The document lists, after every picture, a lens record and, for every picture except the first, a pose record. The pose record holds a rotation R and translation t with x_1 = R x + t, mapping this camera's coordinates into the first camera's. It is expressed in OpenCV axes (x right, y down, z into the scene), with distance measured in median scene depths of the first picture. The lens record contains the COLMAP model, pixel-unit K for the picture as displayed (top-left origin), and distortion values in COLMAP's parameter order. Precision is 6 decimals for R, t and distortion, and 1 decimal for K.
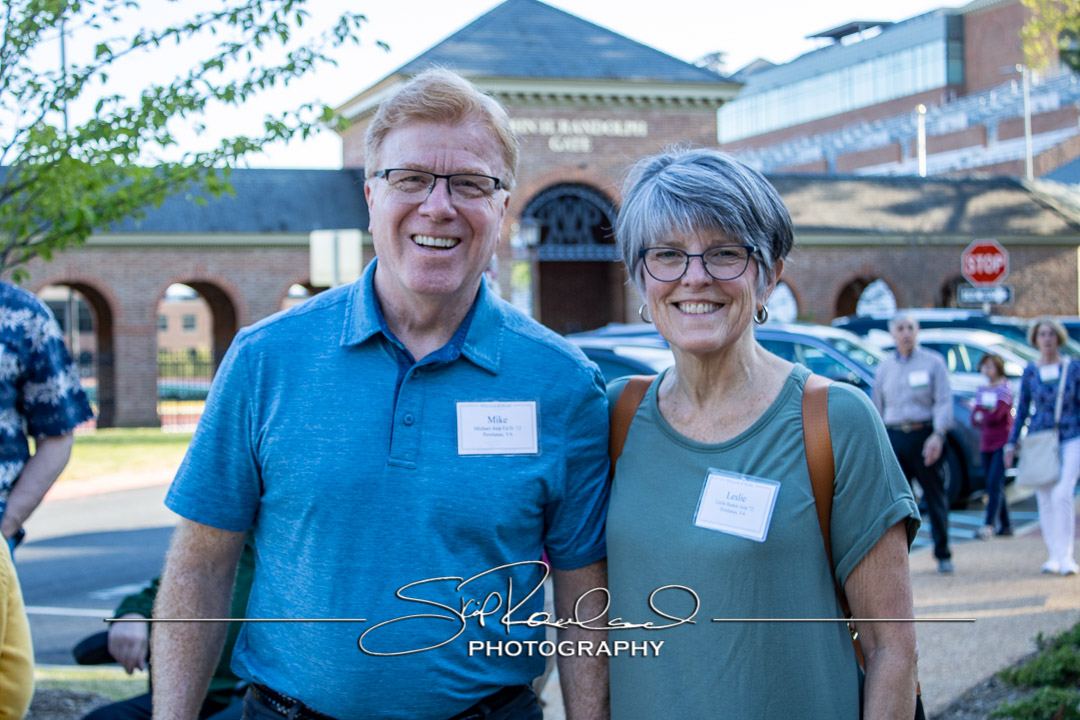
lens RADIAL K [[2108.5, 0, 540.1], [0, 2108.5, 359.5], [0, 0, 1]] dist [-0.055579, 0.000000]
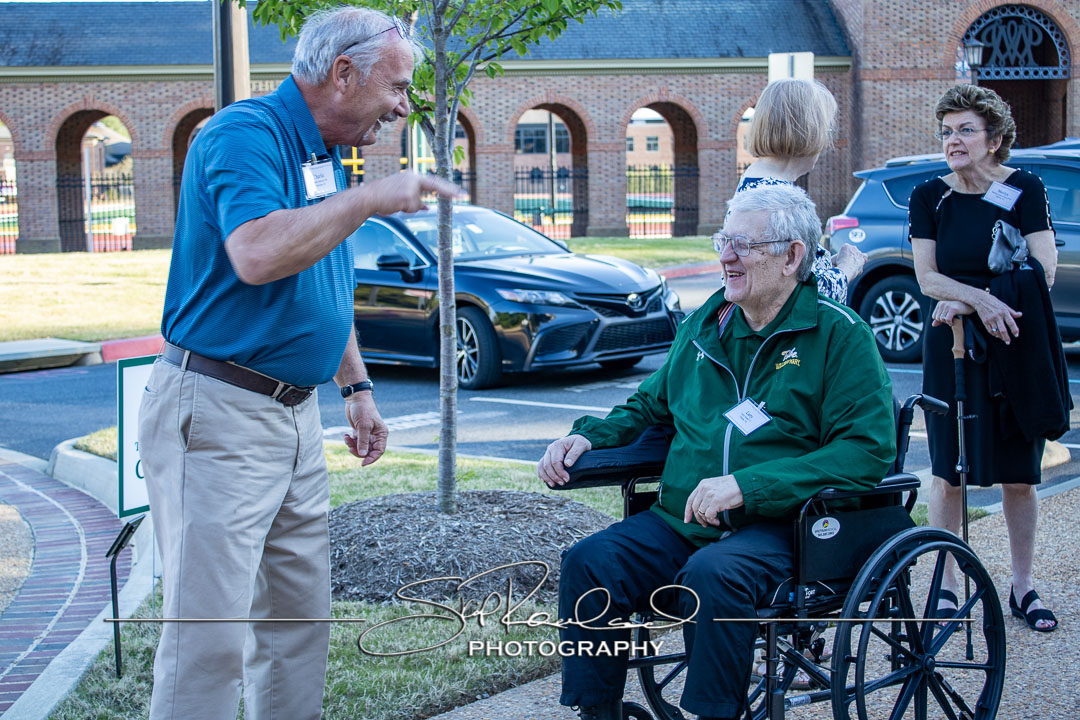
lens RADIAL K [[2292.4, 0, 540.0], [0, 2292.4, 359.8], [0, 0, 1]] dist [-0.028616, 0.000000]
pose [[0.975682, 0.022540, -0.218031, 0.039979], [-0.002524, 0.995788, 0.091647, -0.013174], [0.219178, -0.088868, 0.971629, -0.192944]]
